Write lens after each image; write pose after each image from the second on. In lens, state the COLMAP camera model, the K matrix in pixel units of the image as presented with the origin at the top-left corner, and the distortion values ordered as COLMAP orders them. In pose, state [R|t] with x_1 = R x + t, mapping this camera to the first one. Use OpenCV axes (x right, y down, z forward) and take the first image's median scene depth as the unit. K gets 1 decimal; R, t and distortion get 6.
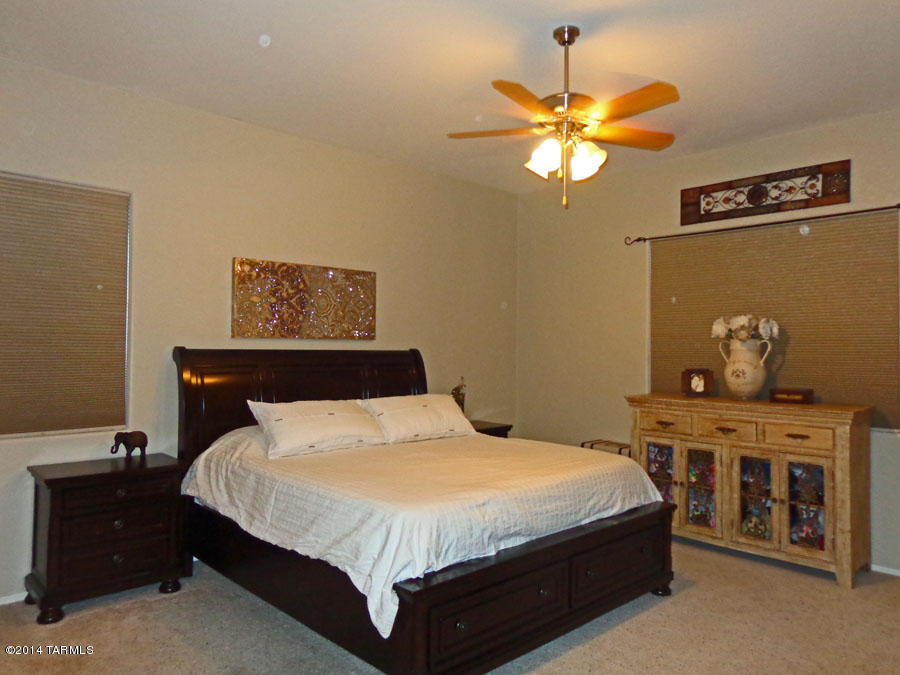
lens RADIAL K [[635.3, 0, 451.4], [0, 635.3, 340.7], [0, 0, 1]] dist [-0.007159, 0.011253]
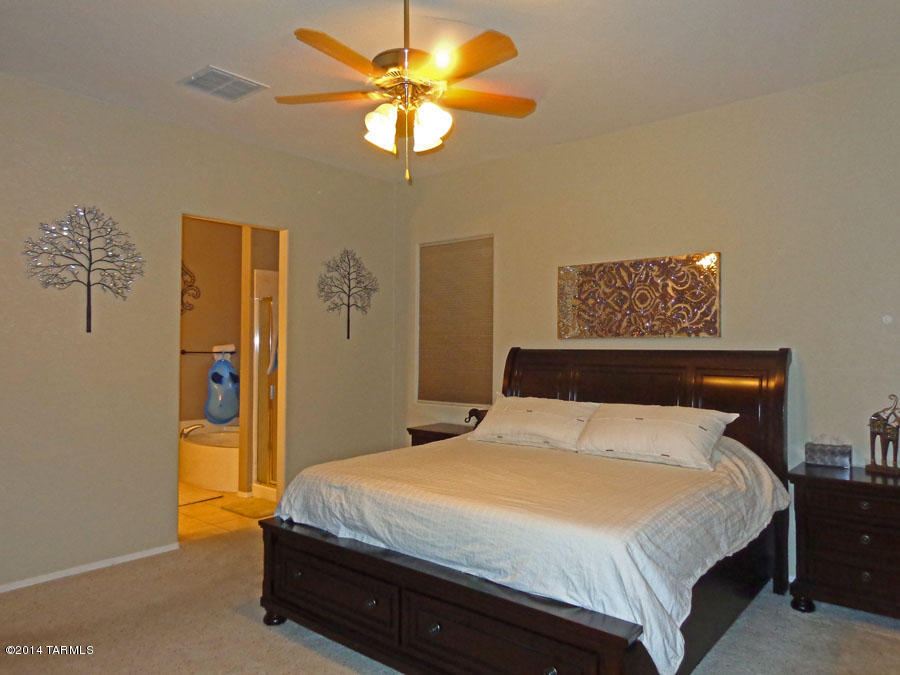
lens RADIAL K [[635.3, 0, 451.2], [0, 635.3, 336.3], [0, 0, 1]] dist [-0.007159, 0.011253]
pose [[0.114516, -0.023939, -0.993133, 0.720502], [0.012605, 0.999664, -0.022643, 0.013448], [0.993341, -0.009926, 0.114779, 0.657526]]
